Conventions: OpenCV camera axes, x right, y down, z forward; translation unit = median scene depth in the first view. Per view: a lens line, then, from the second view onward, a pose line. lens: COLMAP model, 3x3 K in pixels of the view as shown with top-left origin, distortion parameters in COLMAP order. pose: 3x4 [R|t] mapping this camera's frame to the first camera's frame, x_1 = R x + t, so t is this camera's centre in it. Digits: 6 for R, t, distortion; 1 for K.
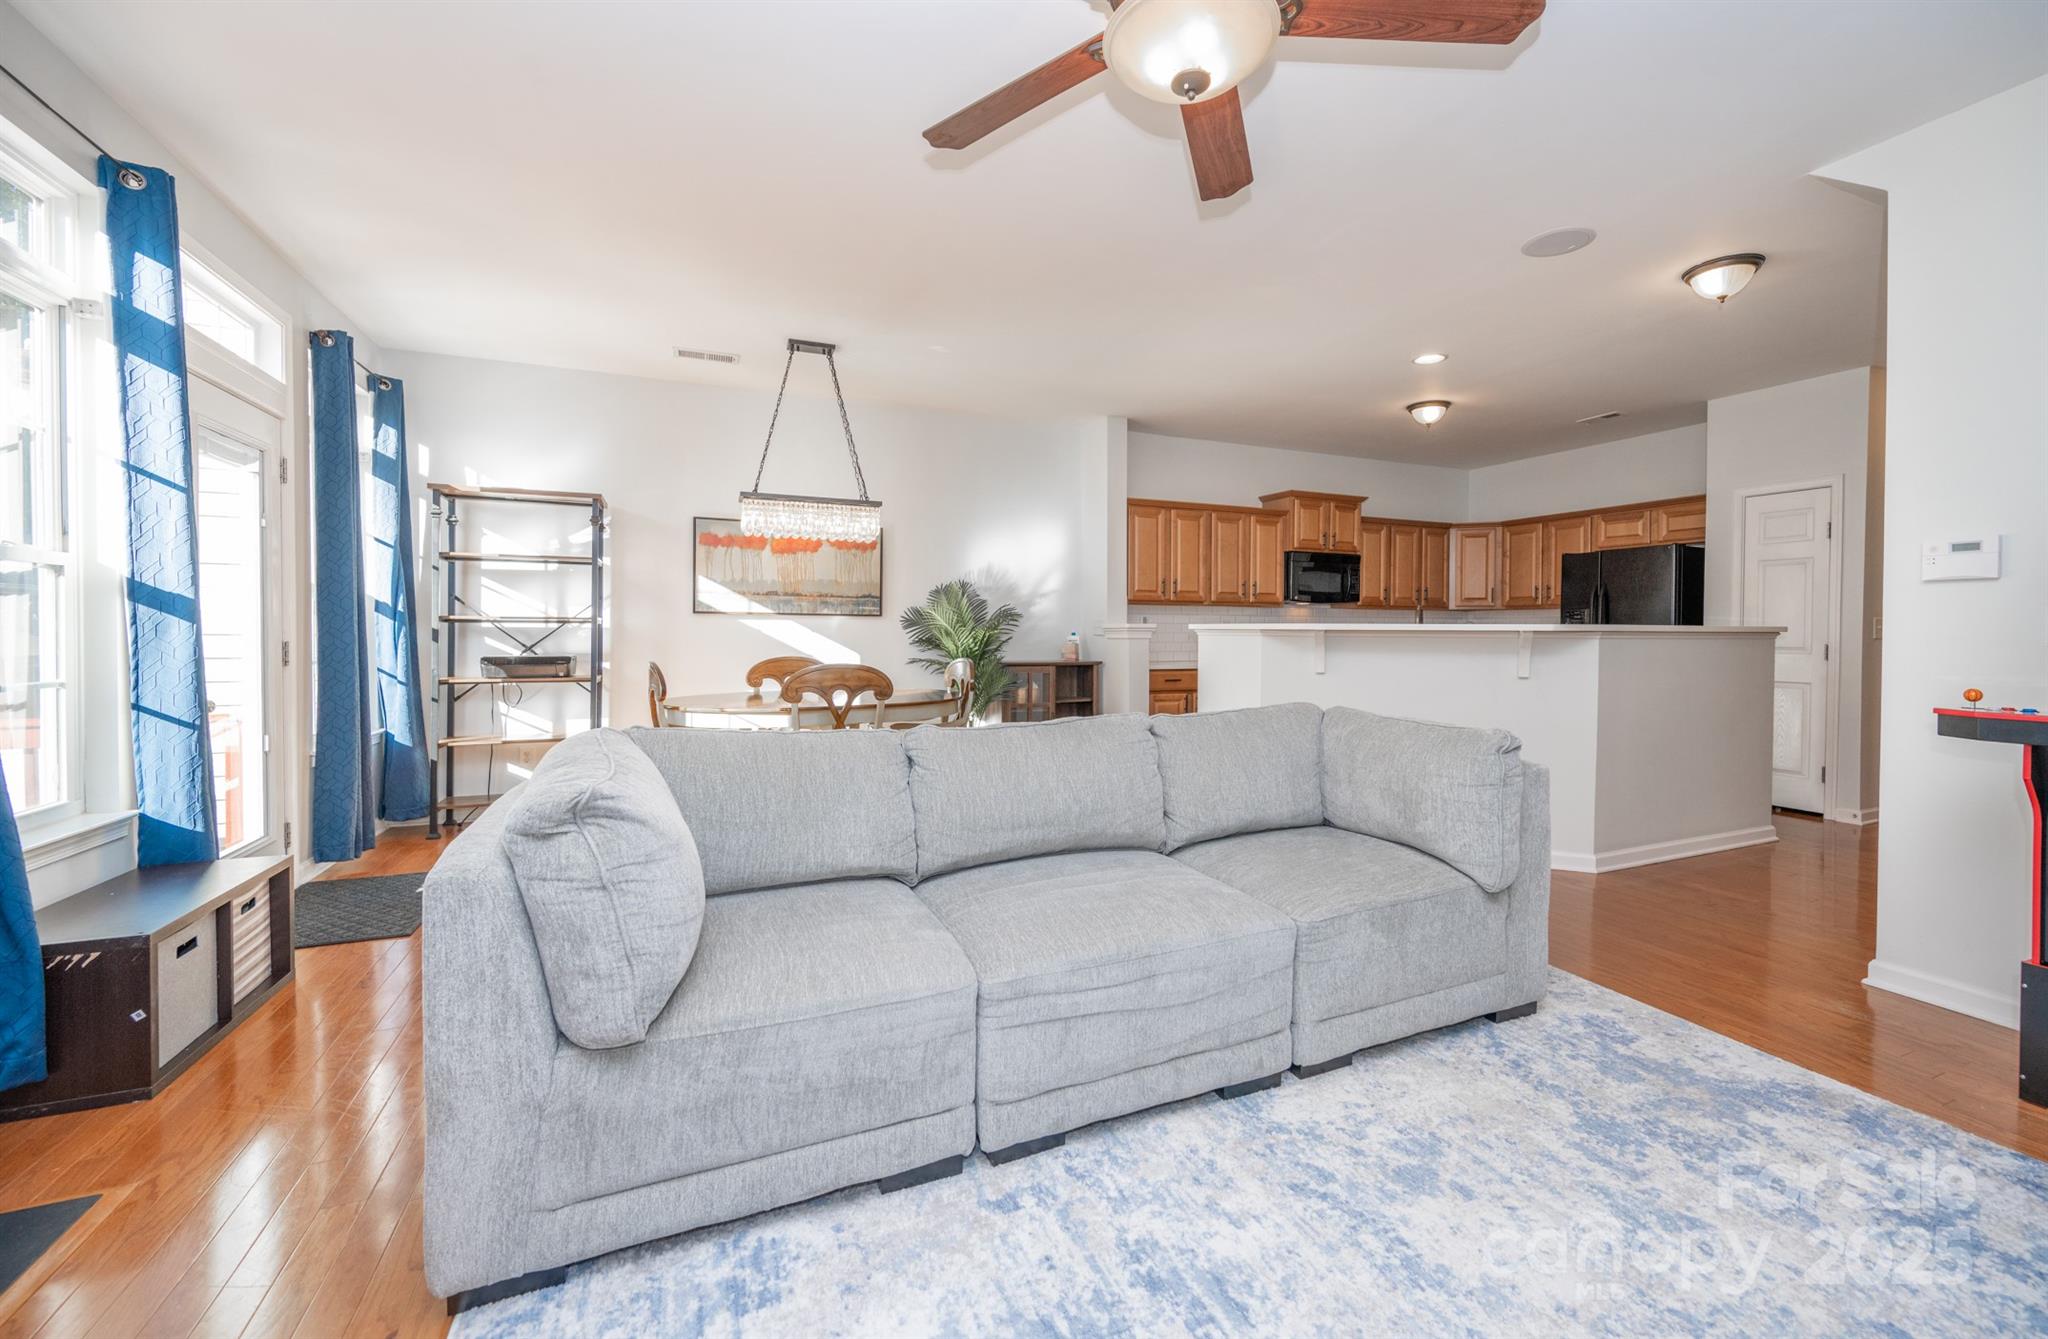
lens RADIAL K [[823.3, 0, 1063.8], [0, 823.3, 638.0], [0, 0, 1]] dist [0.001540, -0.000151]
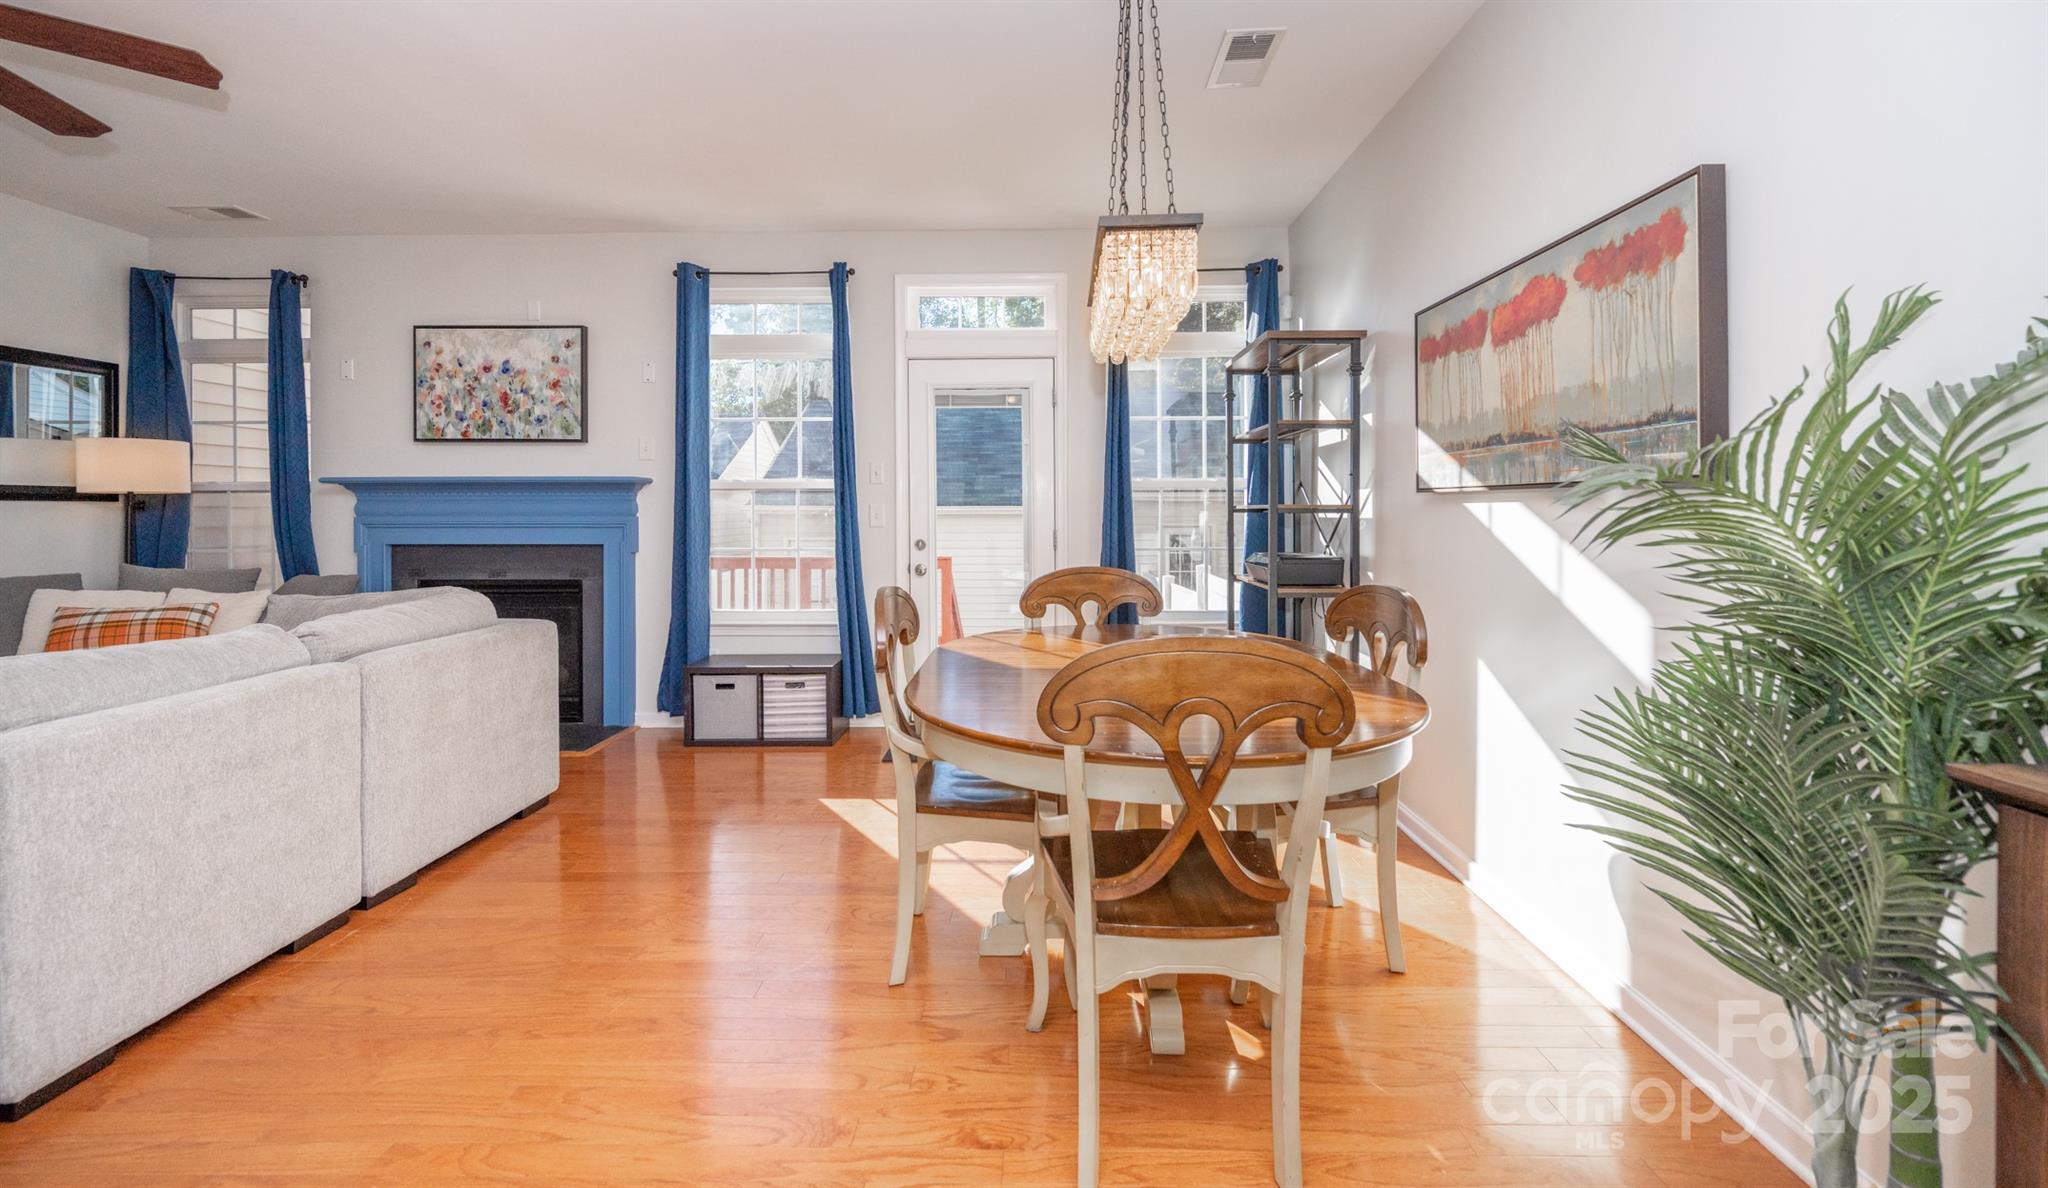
lens RADIAL K [[808.1, 0, 1024.5], [0, 808.1, 516.6], [0, 0, 1]] dist [-0.000252, 0.000002]
pose [[-0.445378, 0.002382, -0.895339, 0.139619], [-0.004438, 0.999978, 0.004868, -0.014438], [0.895331, 0.006142, -0.445358, 0.960983]]
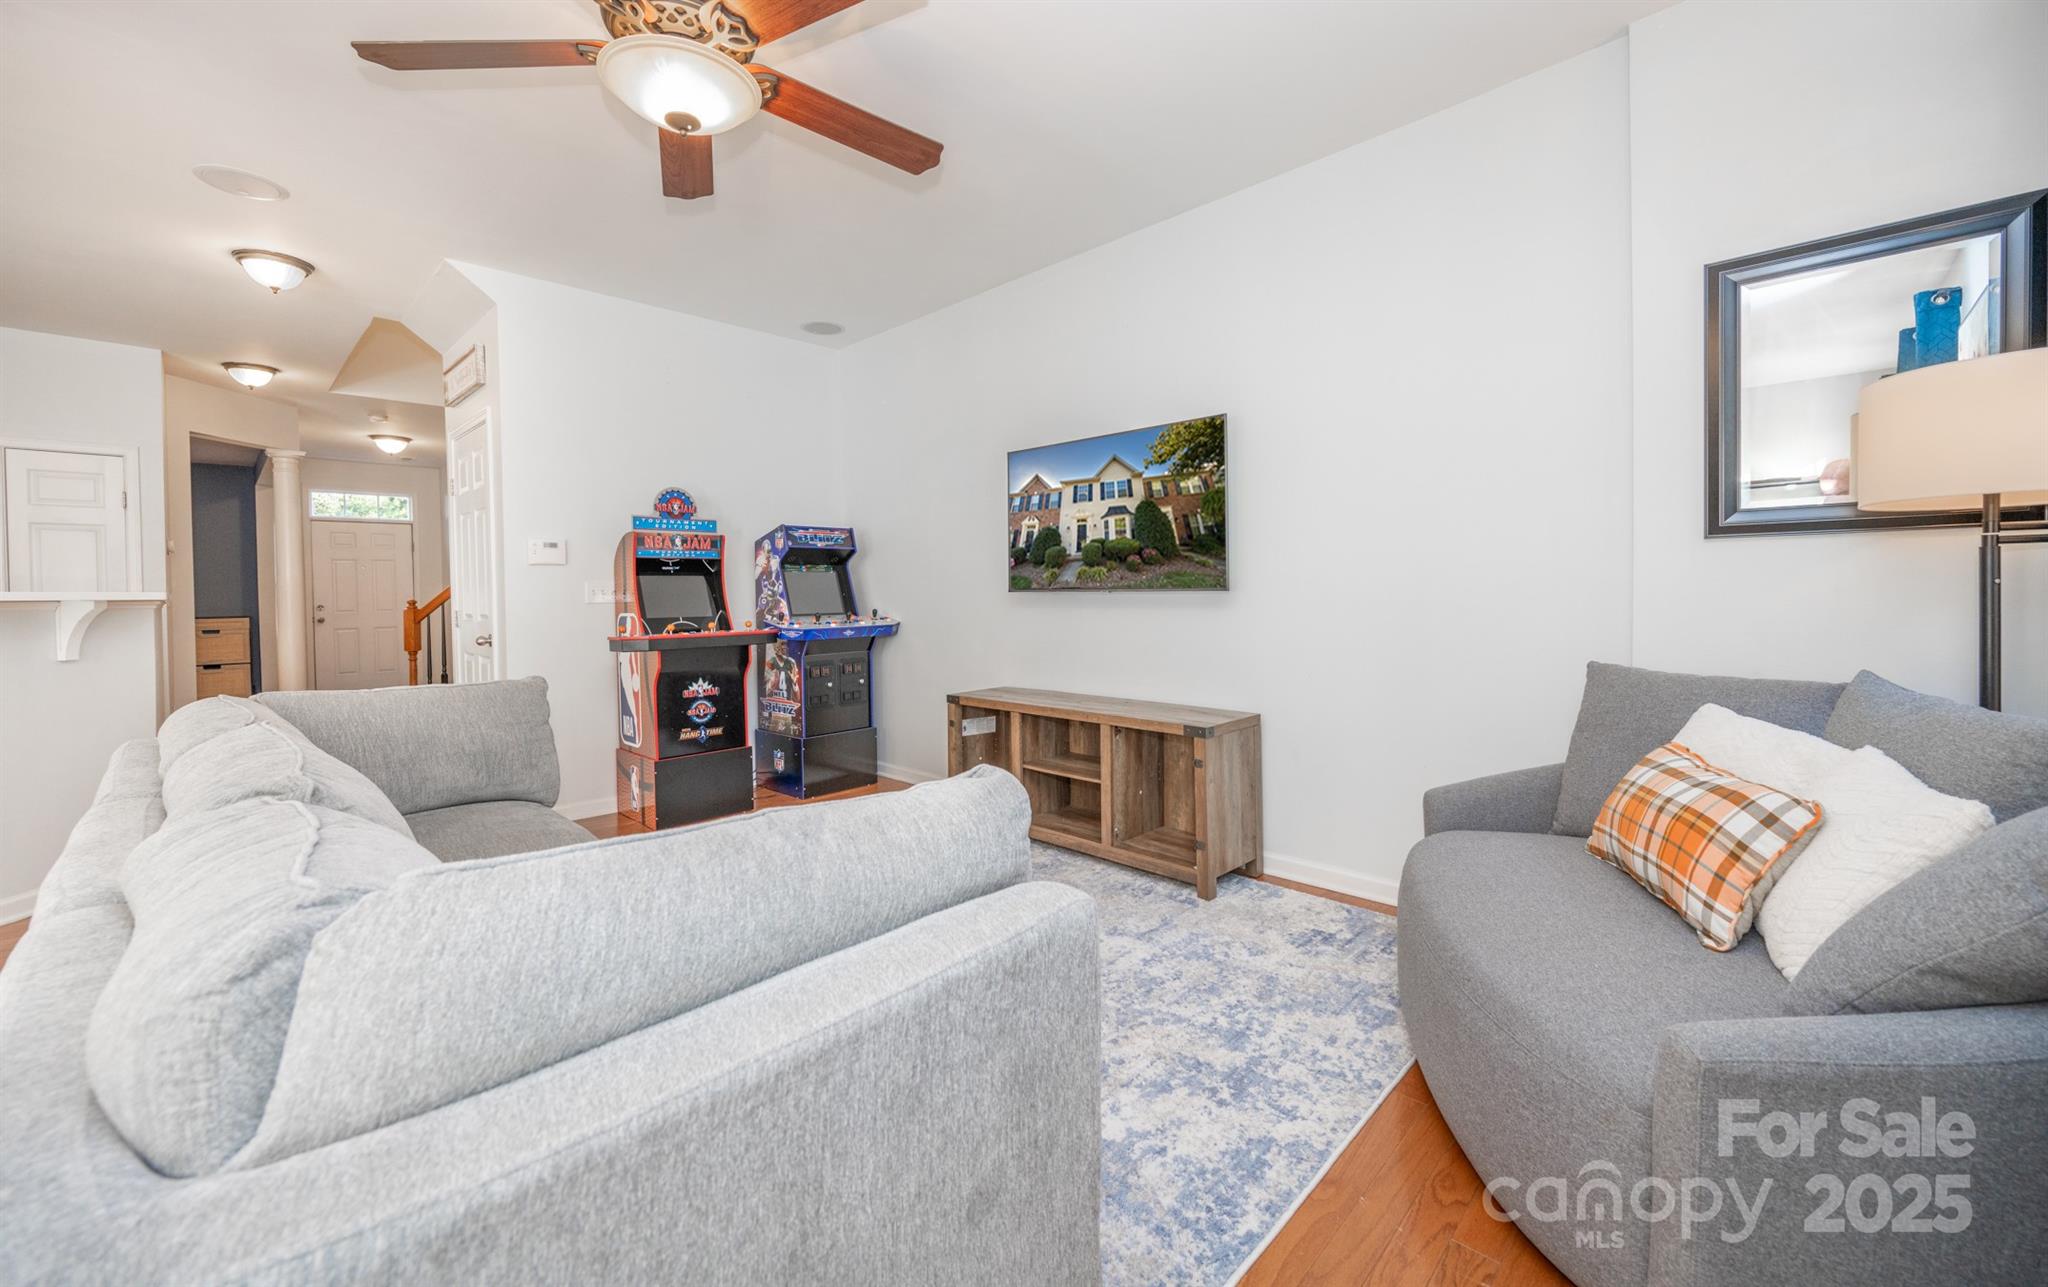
lens RADIAL K [[812.9, 0, 1024.9], [0, 812.9, 609.6], [0, 0, 1]] dist [-0.000130, -0.000603]
pose [[-0.353758, -0.014016, 0.935232, -0.336907], [0.019282, 0.999566, 0.022274, -0.000422], [-0.935138, 0.025913, -0.353334, 0.318753]]
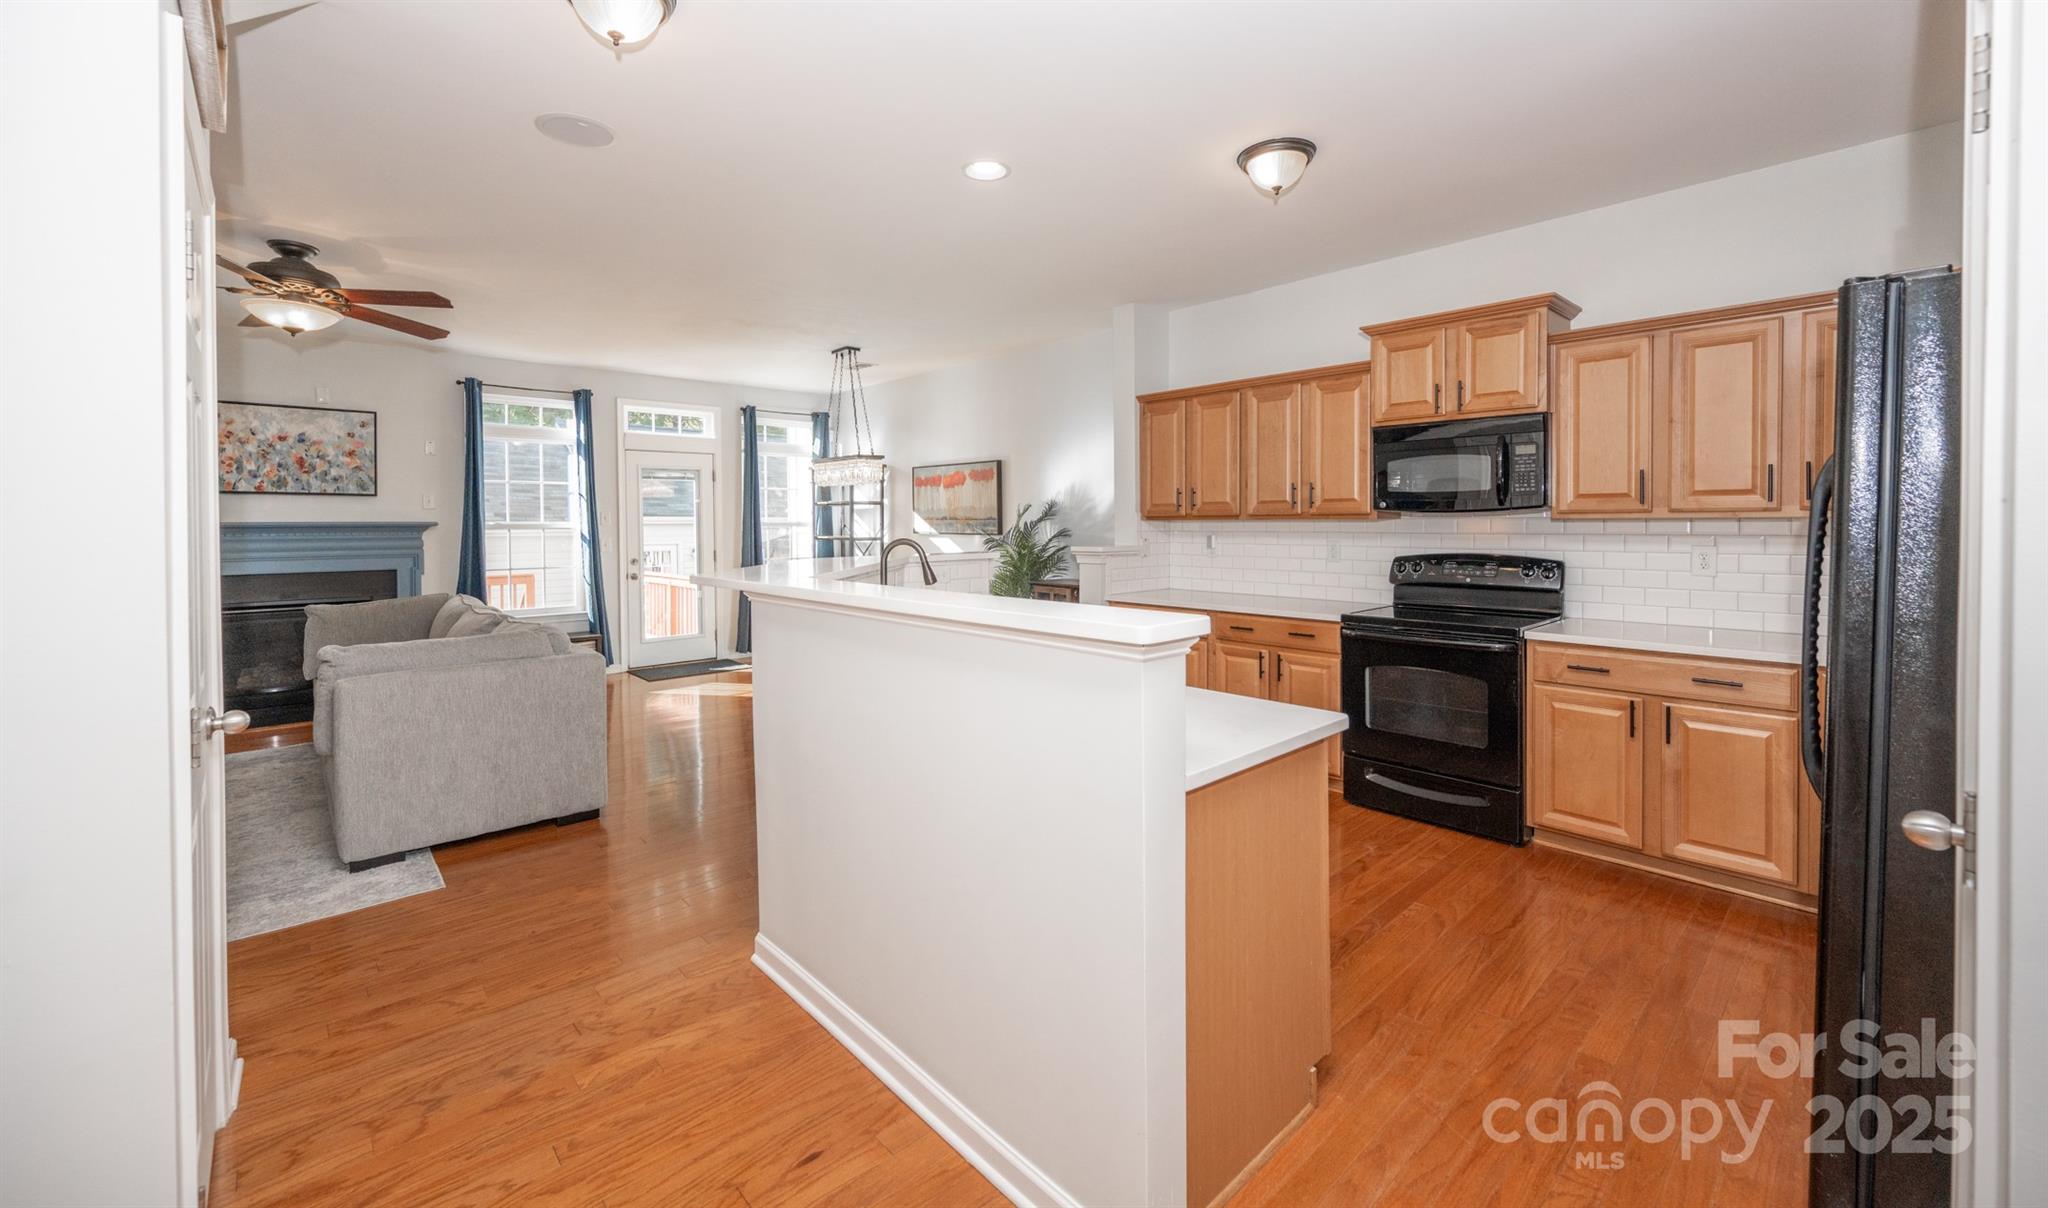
lens RADIAL K [[810.3, 0, 1041.1], [0, 810.3, 527.8], [0, 0, 1]] dist [-0.000338, -0.000023]
pose [[0.313763, 0.001937, -0.949499, 0.947882], [0.000241, 0.999998, 0.002120, -0.041102], [0.949501, -0.000894, 0.313762, 0.729677]]
